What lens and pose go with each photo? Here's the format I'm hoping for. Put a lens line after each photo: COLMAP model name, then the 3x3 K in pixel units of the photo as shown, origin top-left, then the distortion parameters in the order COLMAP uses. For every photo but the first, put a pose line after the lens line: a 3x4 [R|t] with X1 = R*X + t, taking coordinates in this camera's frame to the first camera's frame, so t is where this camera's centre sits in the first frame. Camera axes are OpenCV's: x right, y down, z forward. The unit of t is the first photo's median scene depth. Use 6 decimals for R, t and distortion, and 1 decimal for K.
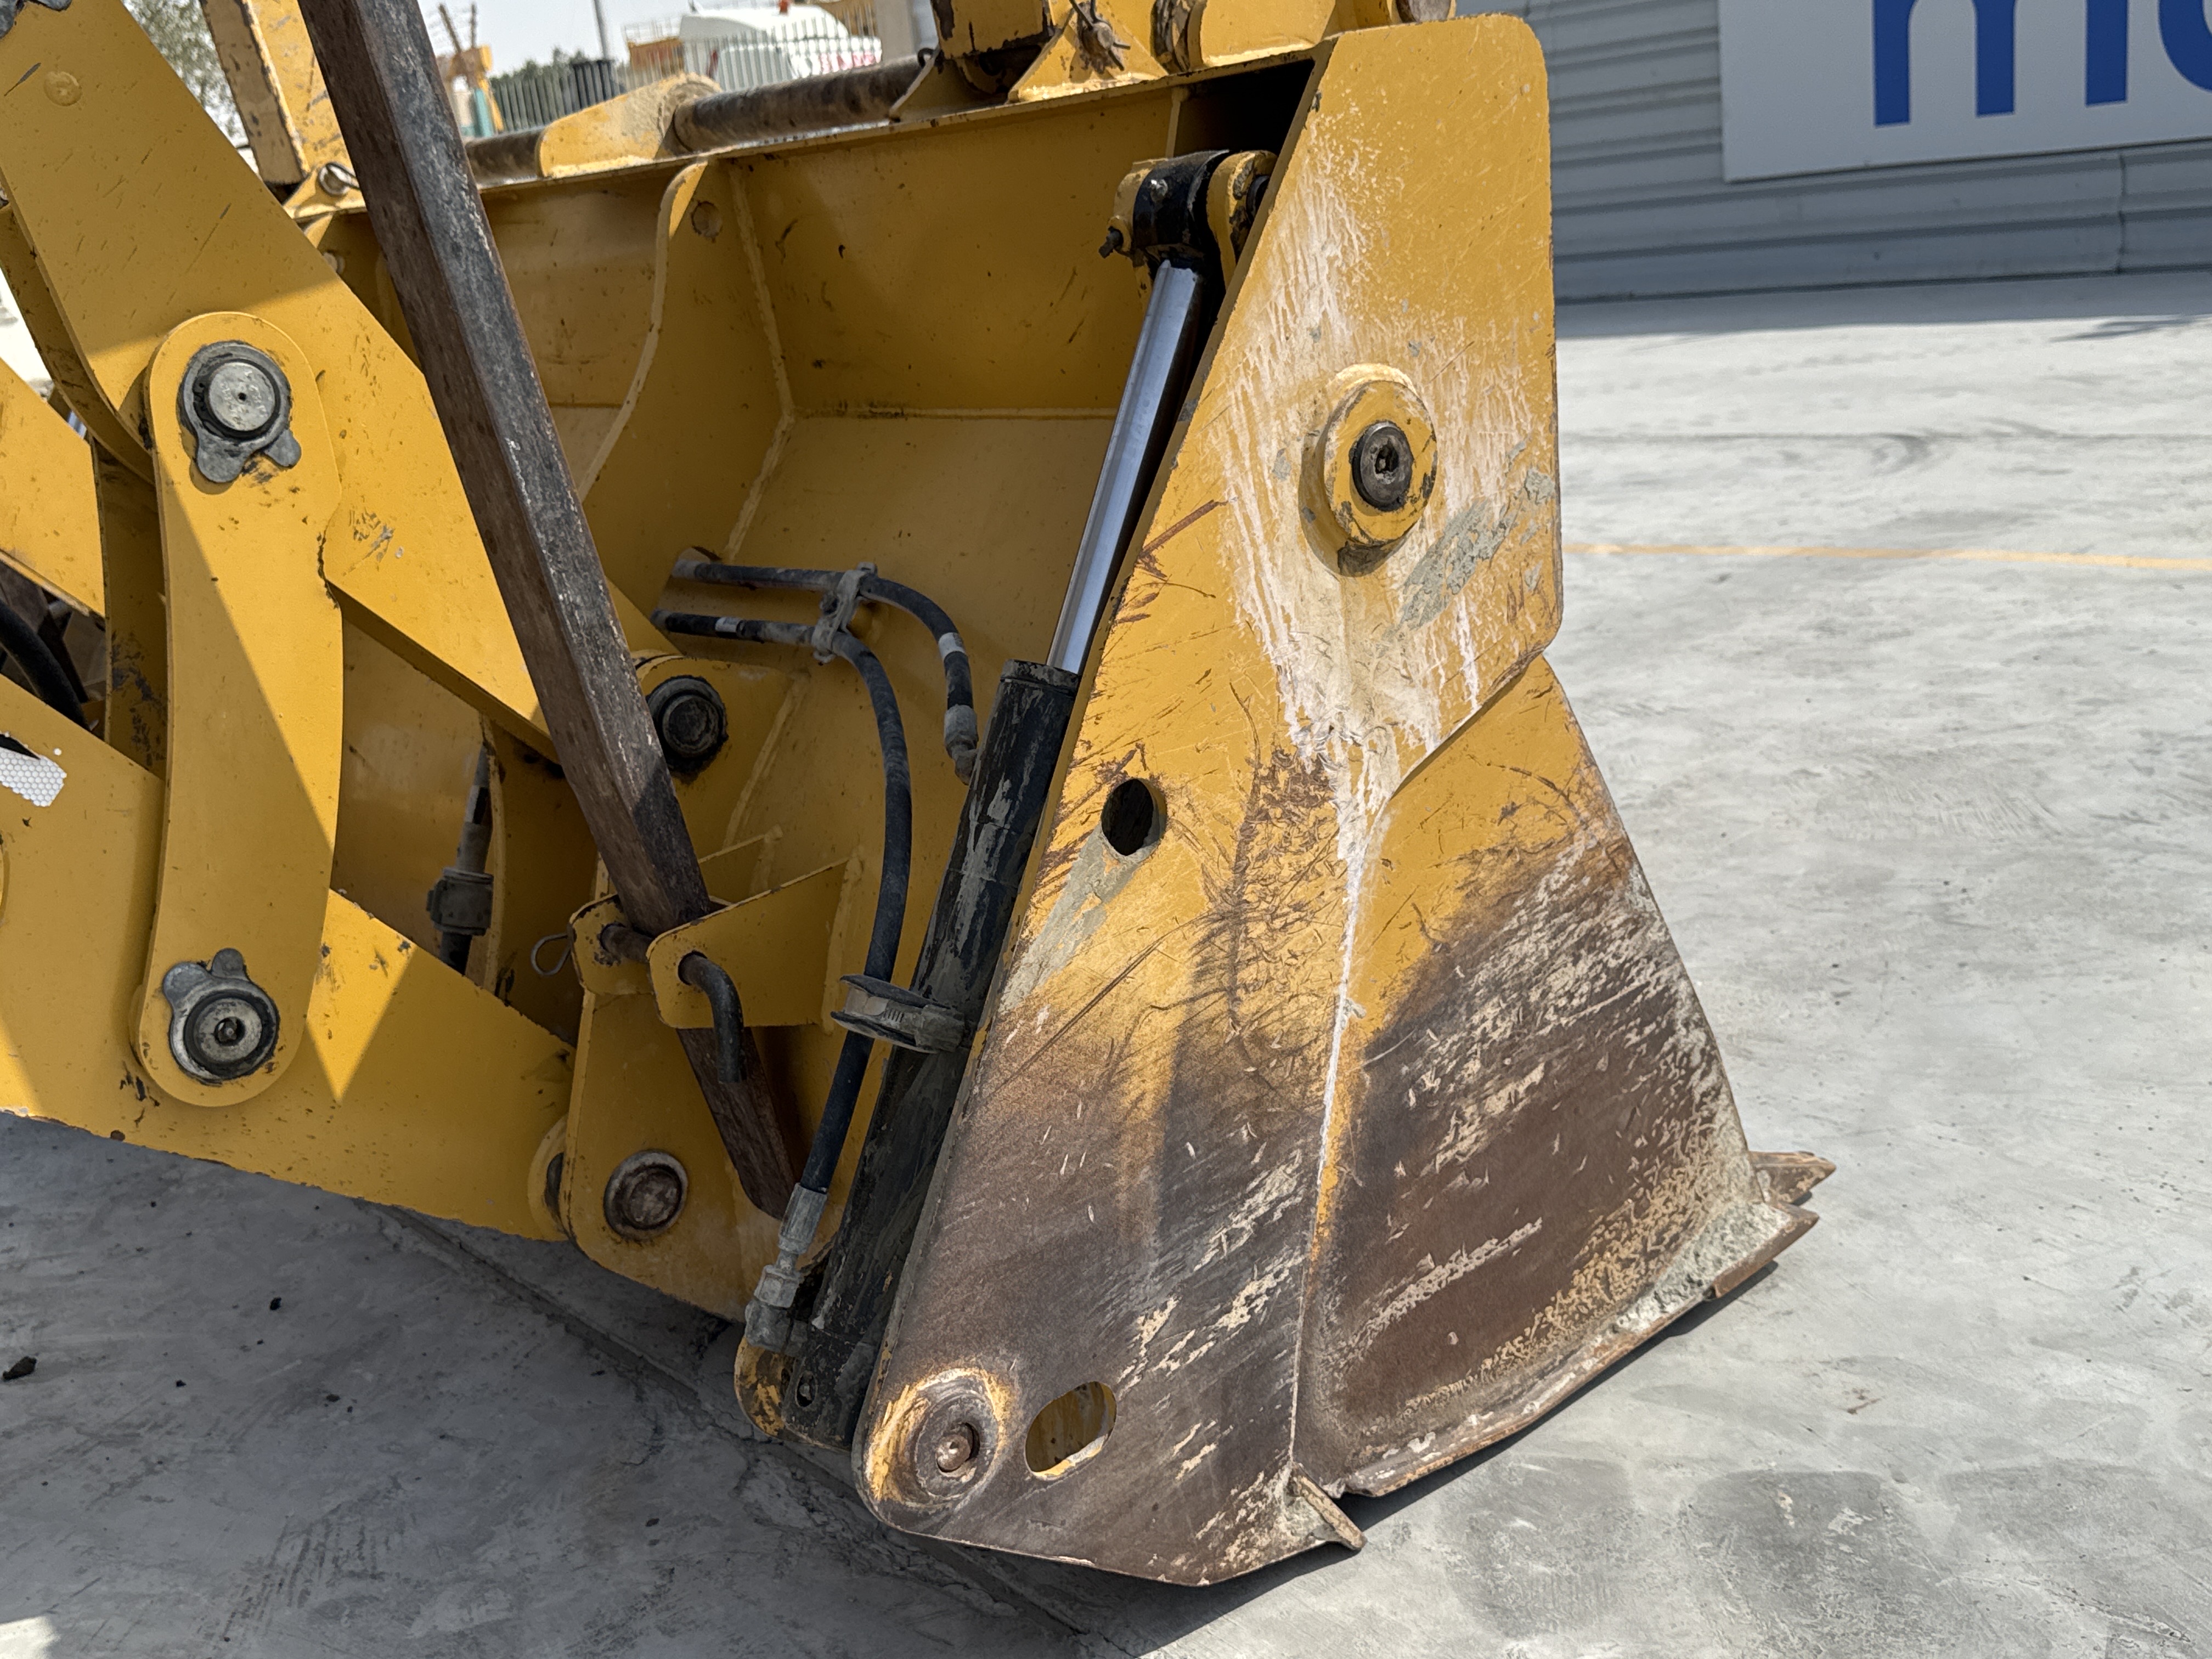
lens RADIAL K [[2195.1, 0, 1106.9], [0, 2195.1, 873.3], [0, 0, 1]] dist [0.192369, -0.462377]
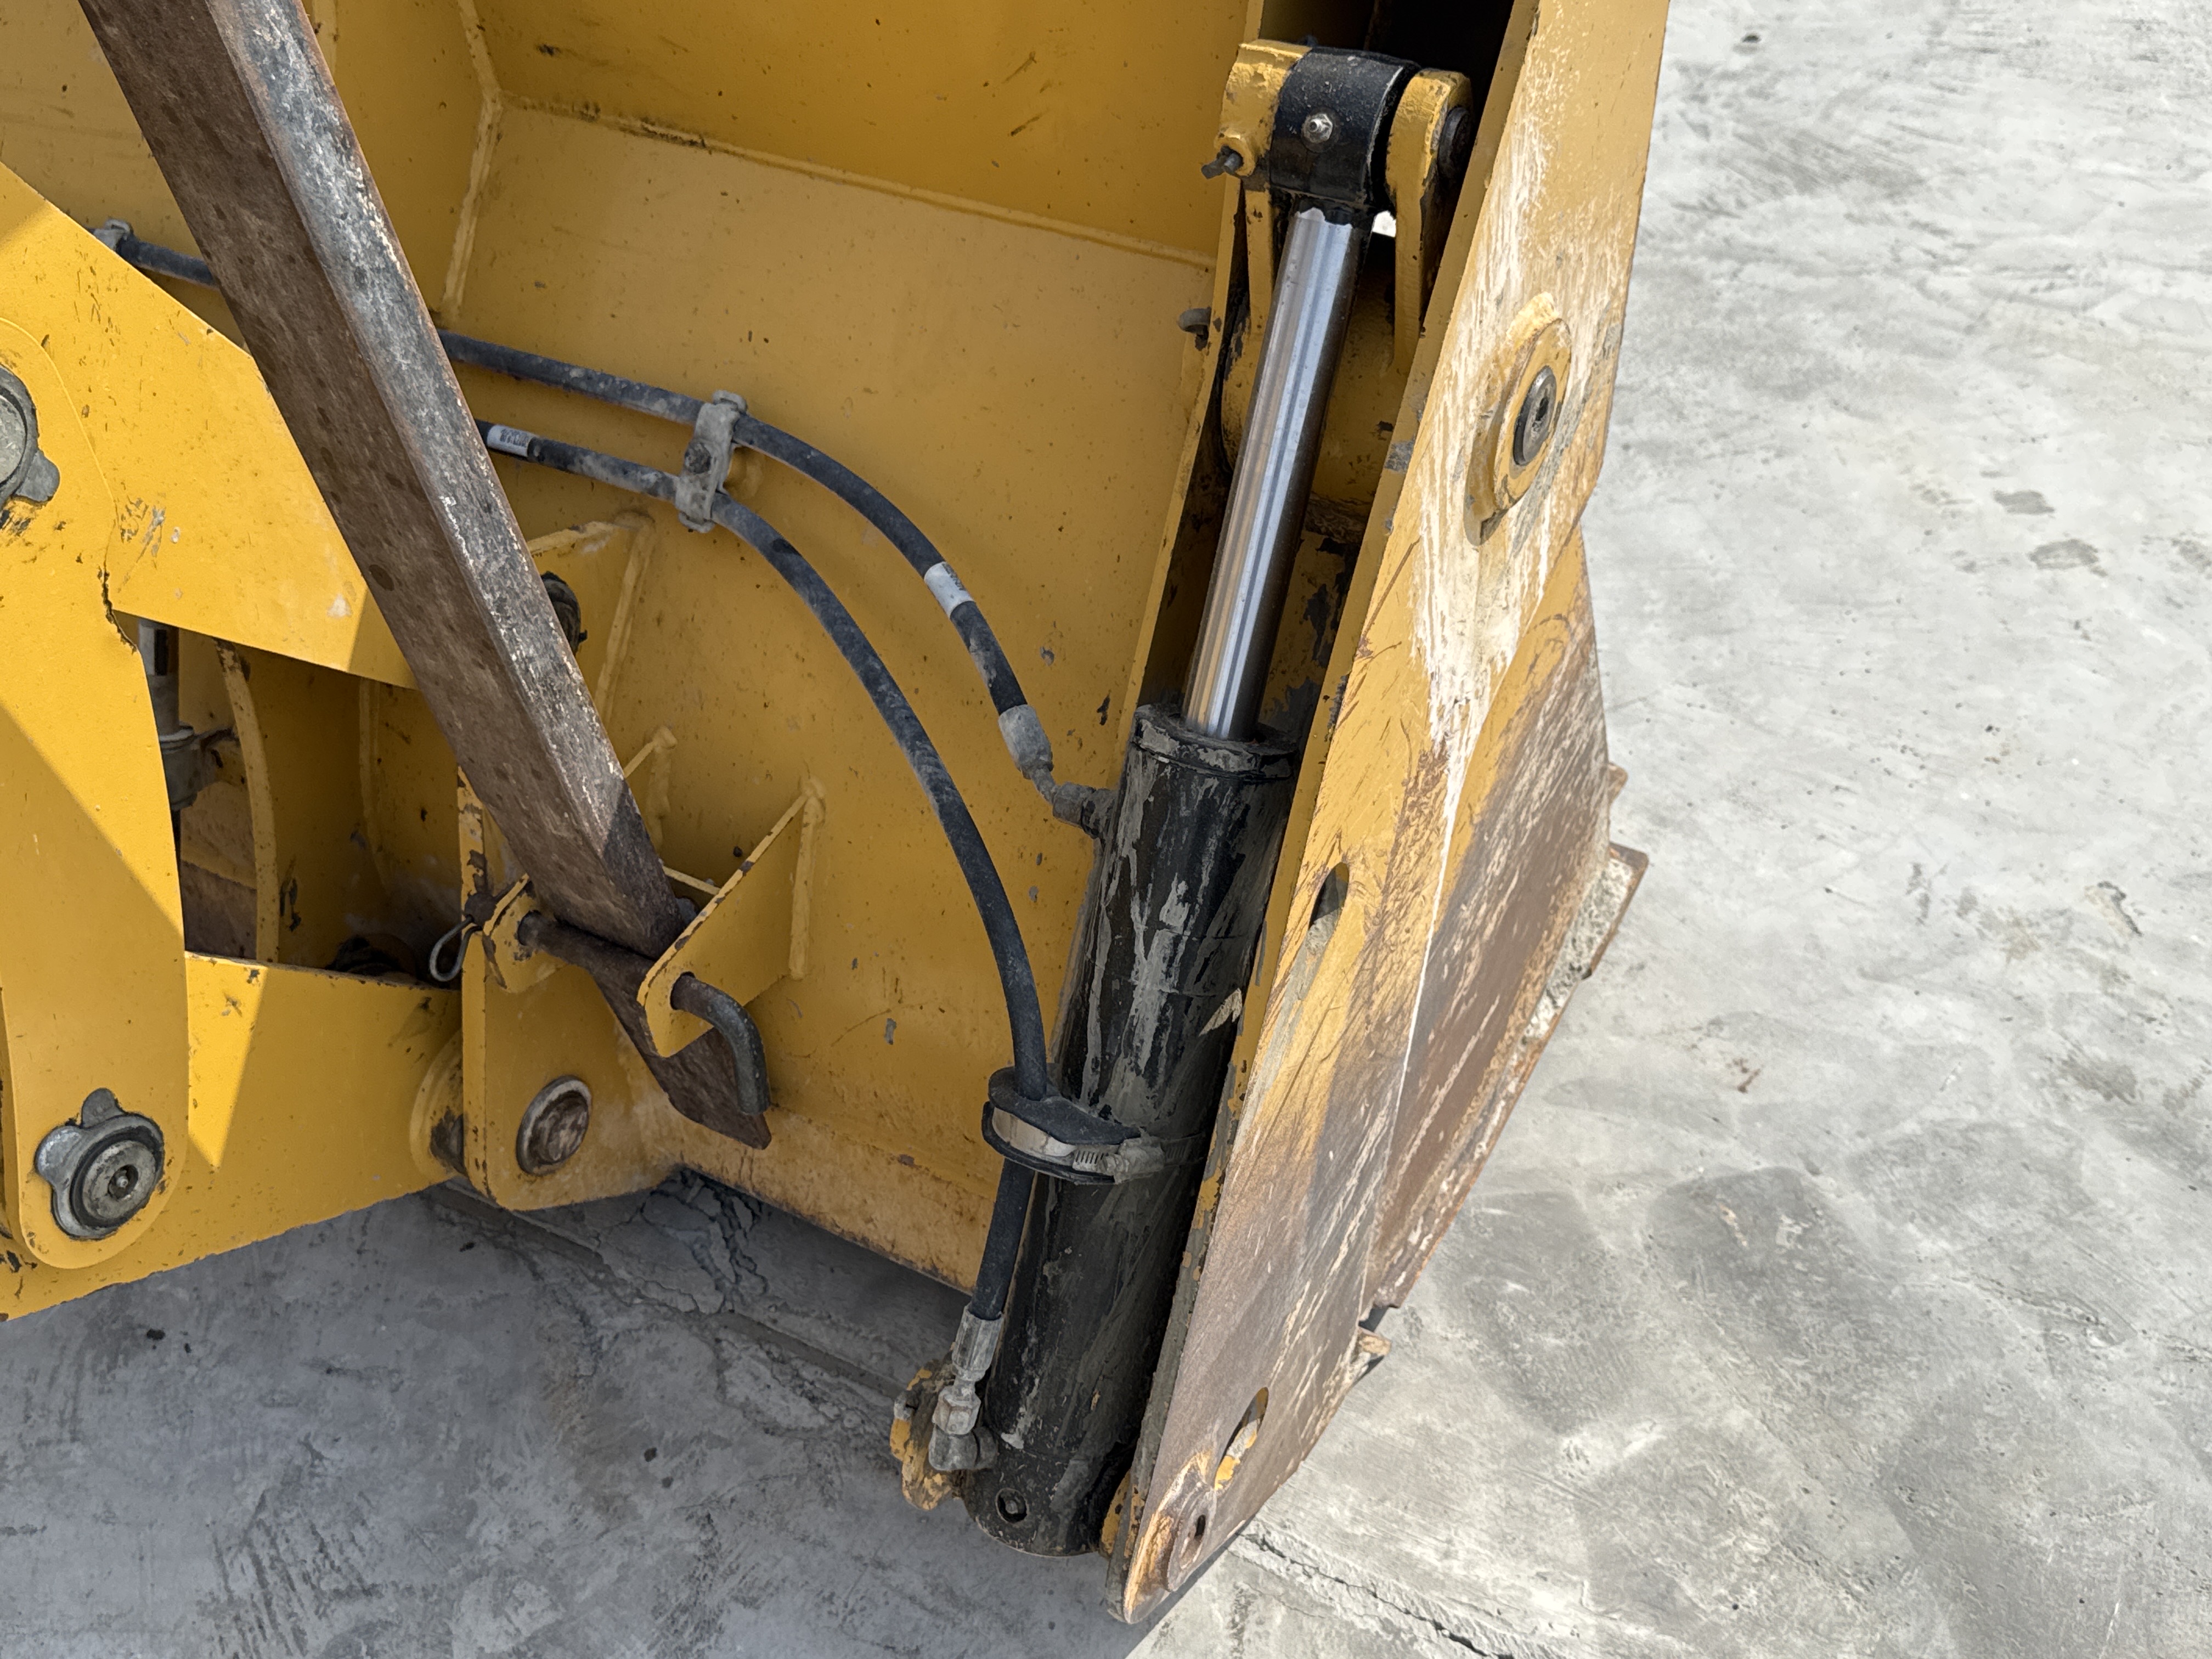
lens RADIAL K [[2195.1, 0, 1106.9], [0, 2195.1, 873.3], [0, 0, 1]] dist [0.192369, -0.462377]
pose [[0.935275, -0.186869, 0.300566, -0.284600], [0.046227, 0.906471, 0.419730, -0.350835], [-0.350889, -0.378669, 0.856439, 0.234208]]
